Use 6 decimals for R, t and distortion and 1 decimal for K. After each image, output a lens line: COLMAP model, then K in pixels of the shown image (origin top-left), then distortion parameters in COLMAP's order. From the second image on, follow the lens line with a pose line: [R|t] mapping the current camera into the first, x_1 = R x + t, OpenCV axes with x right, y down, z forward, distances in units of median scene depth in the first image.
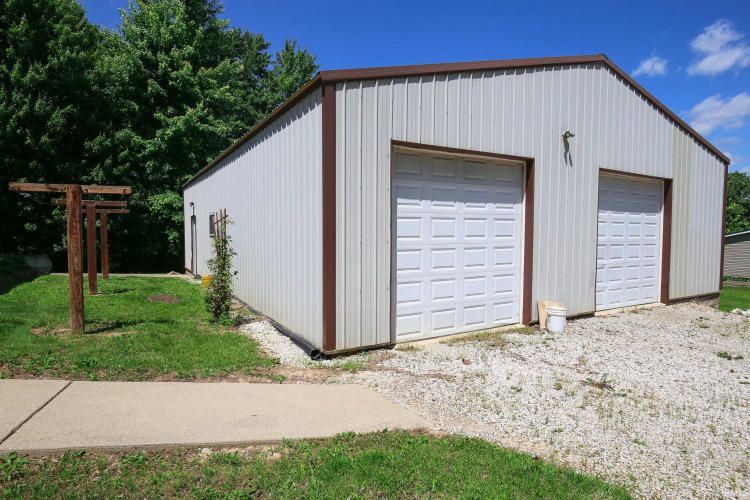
lens RADIAL K [[430.8, 0, 373.2], [0, 430.8, 249.6], [0, 0, 1]] dist [0.017874, -0.000437]
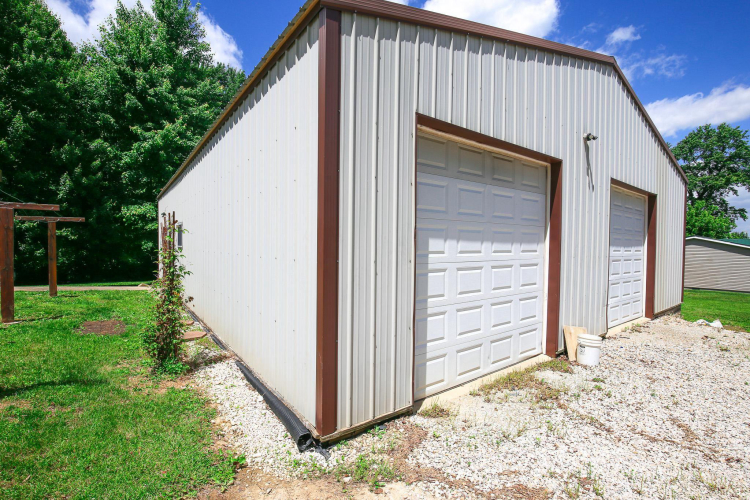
lens RADIAL K [[355.4, 0, 377.6], [0, 355.4, 253.5], [0, 0, 1]] dist [-0.020472, 0.005904]
pose [[0.993390, 0.005067, 0.114672, -0.065503], [-0.003560, 0.999905, -0.013344, -0.016538], [-0.114729, 0.012848, 0.993314, 0.348122]]
